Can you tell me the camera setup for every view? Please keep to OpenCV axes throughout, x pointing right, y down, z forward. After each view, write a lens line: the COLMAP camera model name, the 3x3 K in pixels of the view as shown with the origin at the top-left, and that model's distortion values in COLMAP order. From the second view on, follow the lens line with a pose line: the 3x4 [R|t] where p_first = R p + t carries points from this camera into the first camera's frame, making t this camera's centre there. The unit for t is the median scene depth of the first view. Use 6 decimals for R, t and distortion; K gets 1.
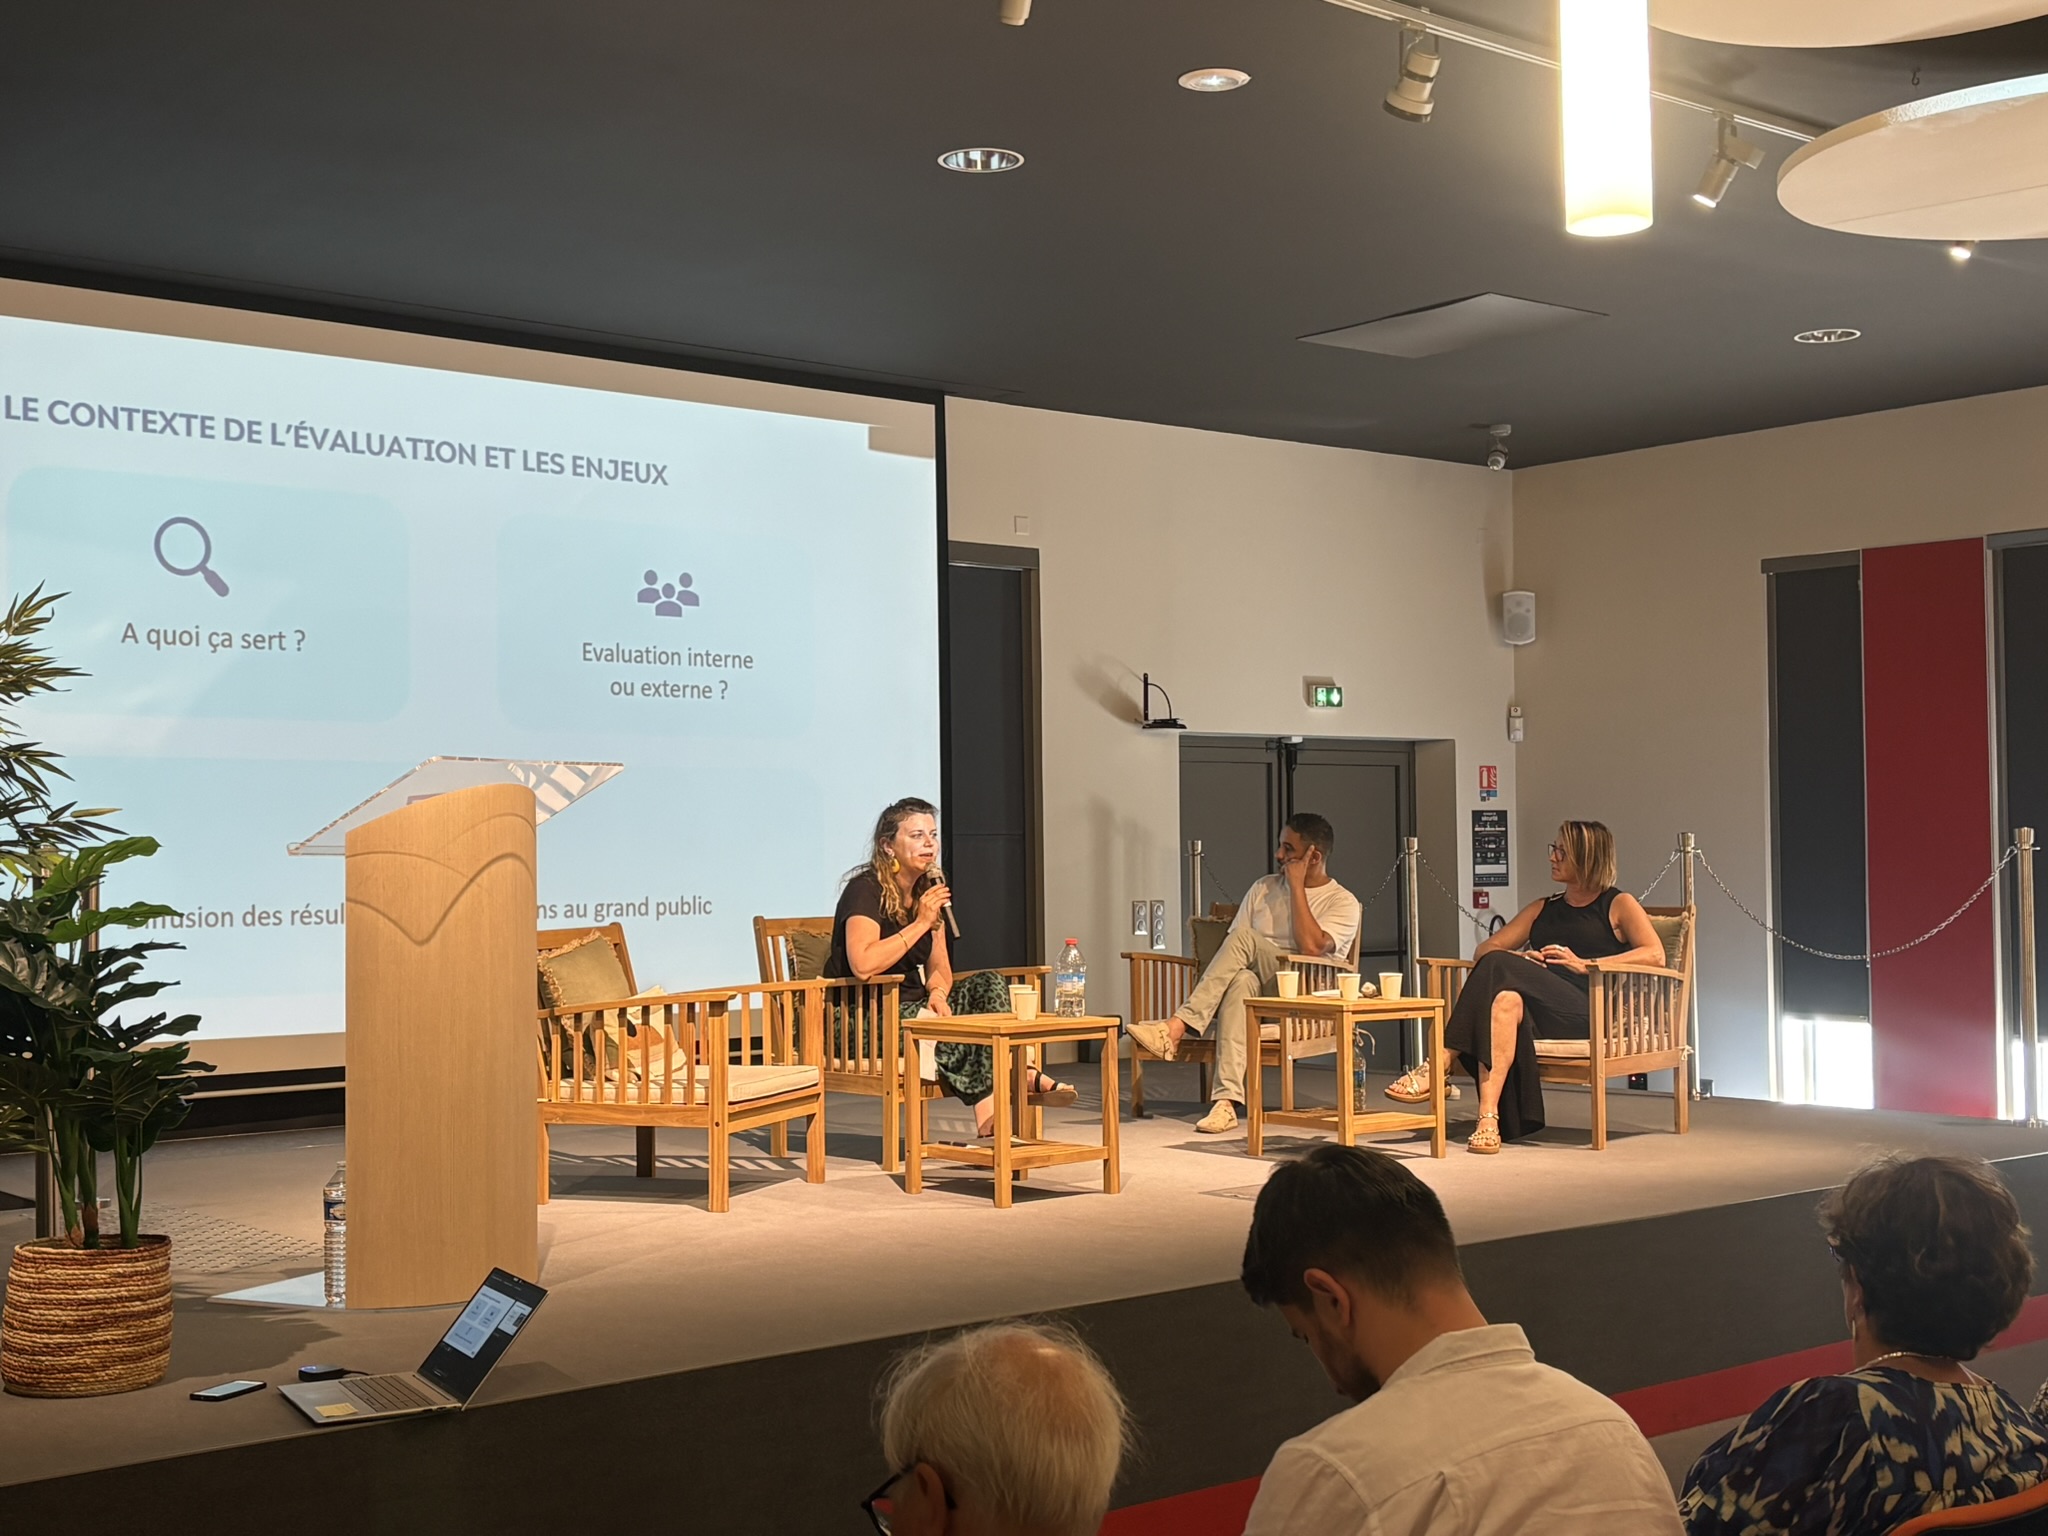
lens RADIAL K [[2577.9, 0, 1022.4], [0, 2577.9, 762.7], [0, 0, 1]] dist [0.168153, -0.500288]
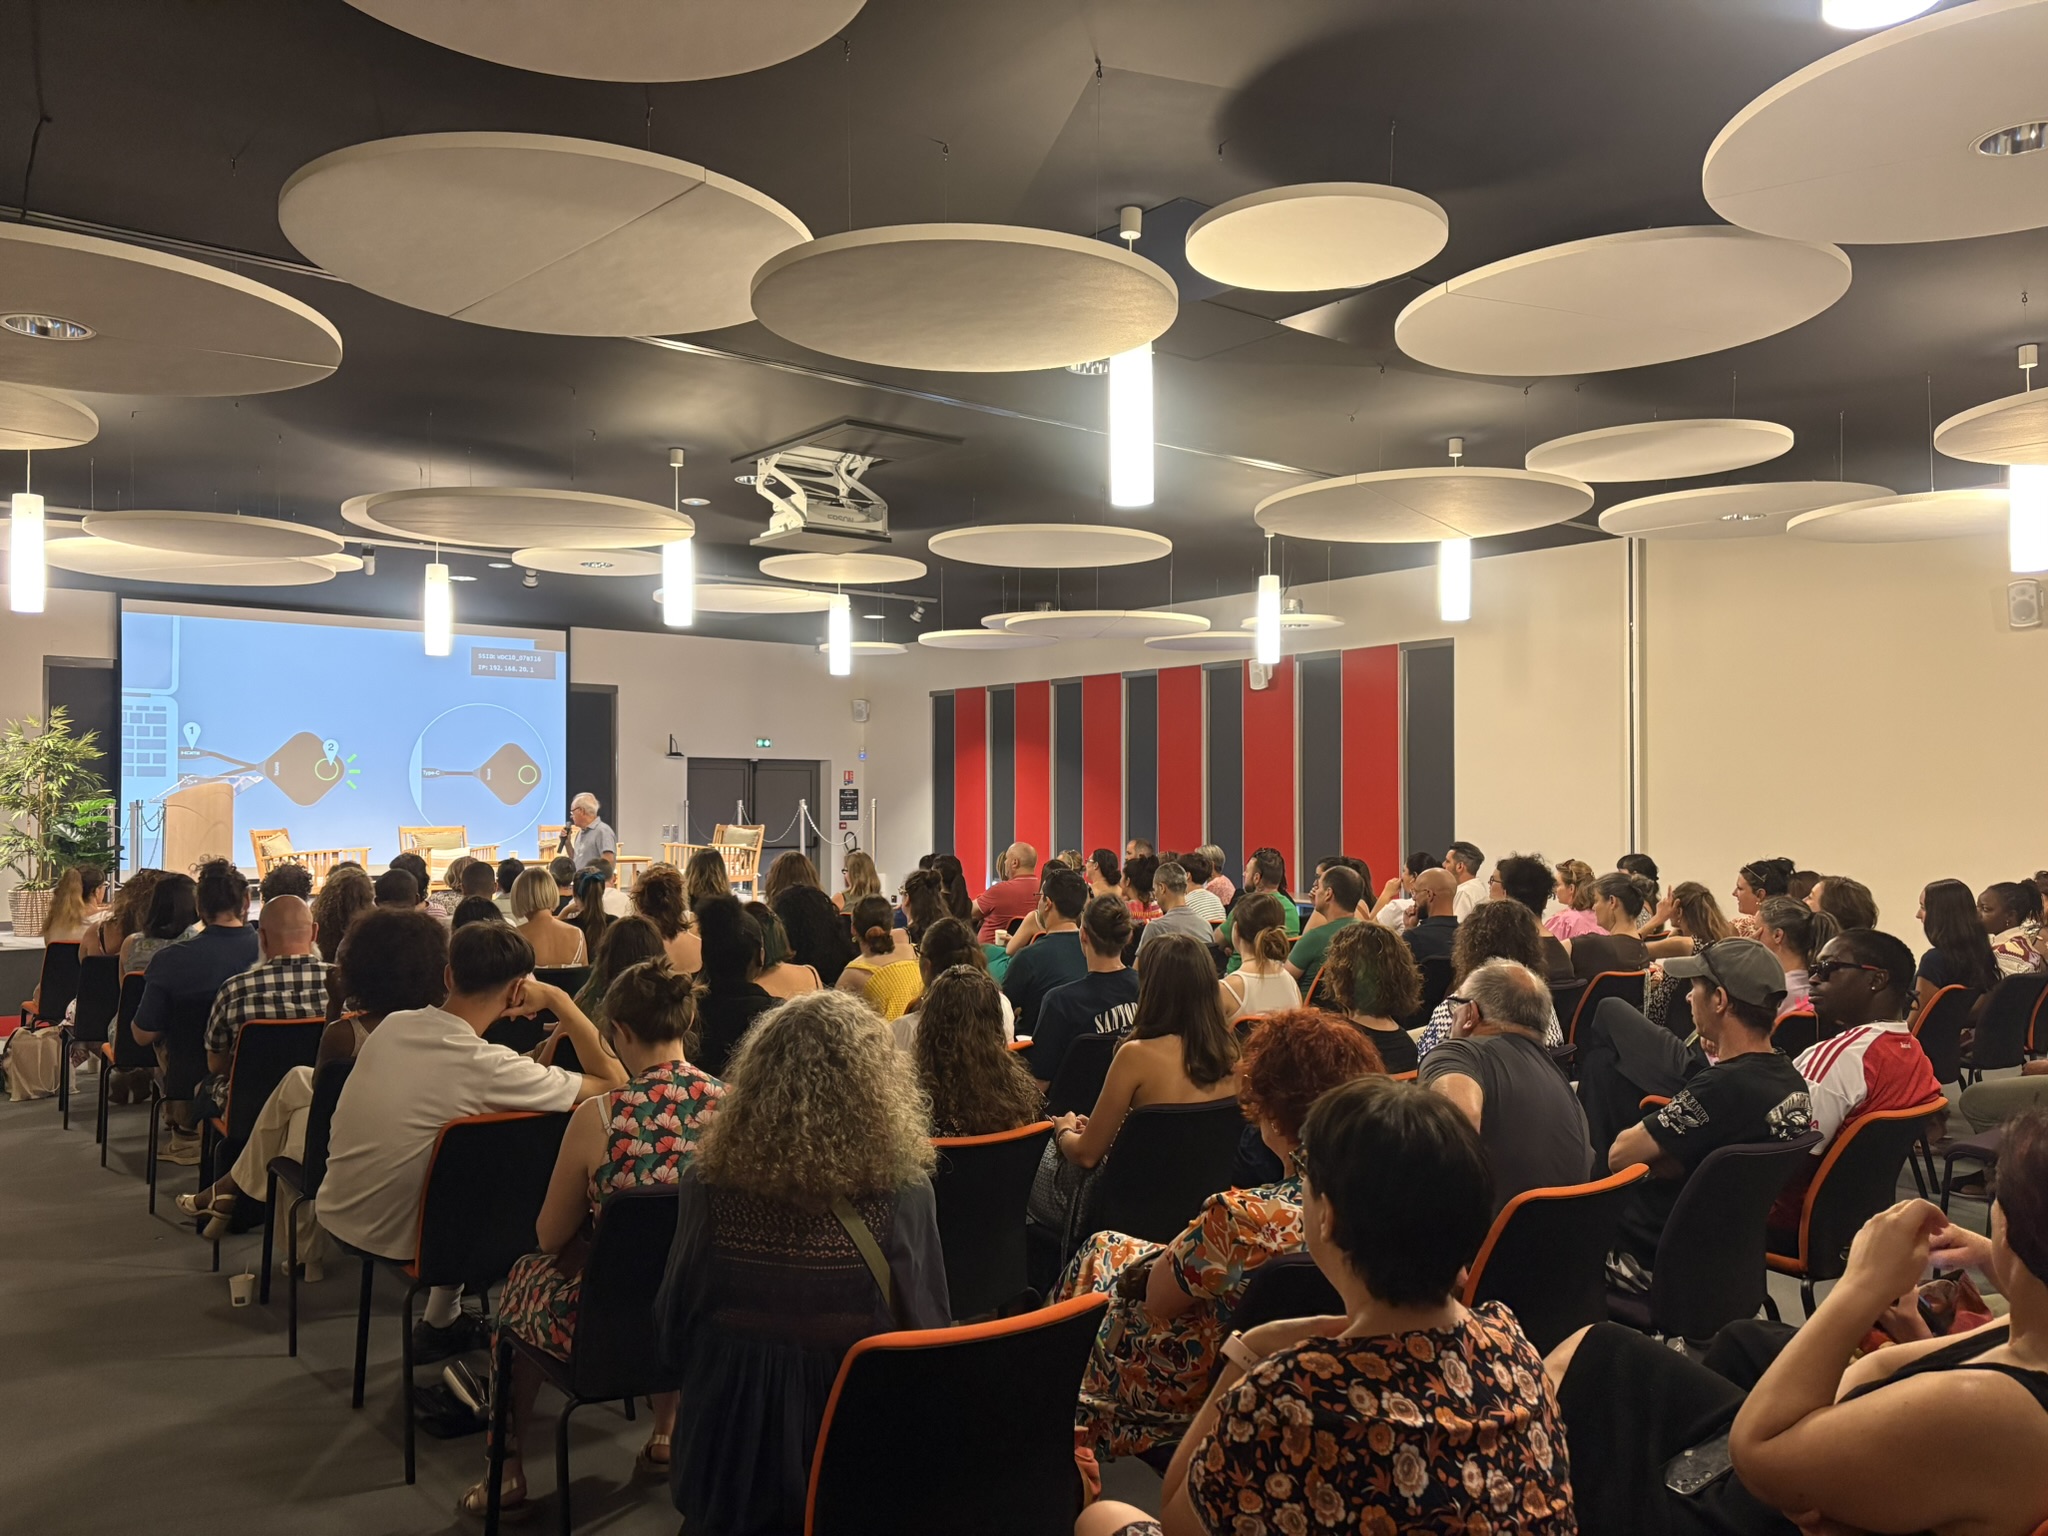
lens RADIAL K [[1567.4, 0, 1024.0], [0, 1567.4, 768.0], [0, 0, 1]] dist [0.091408, -0.124772]
pose [[0.999500, 0.011872, -0.029315, 0.740853], [-0.011503, 0.999853, 0.012718, -0.042165], [0.029462, -0.012375, 0.999489, -0.892007]]
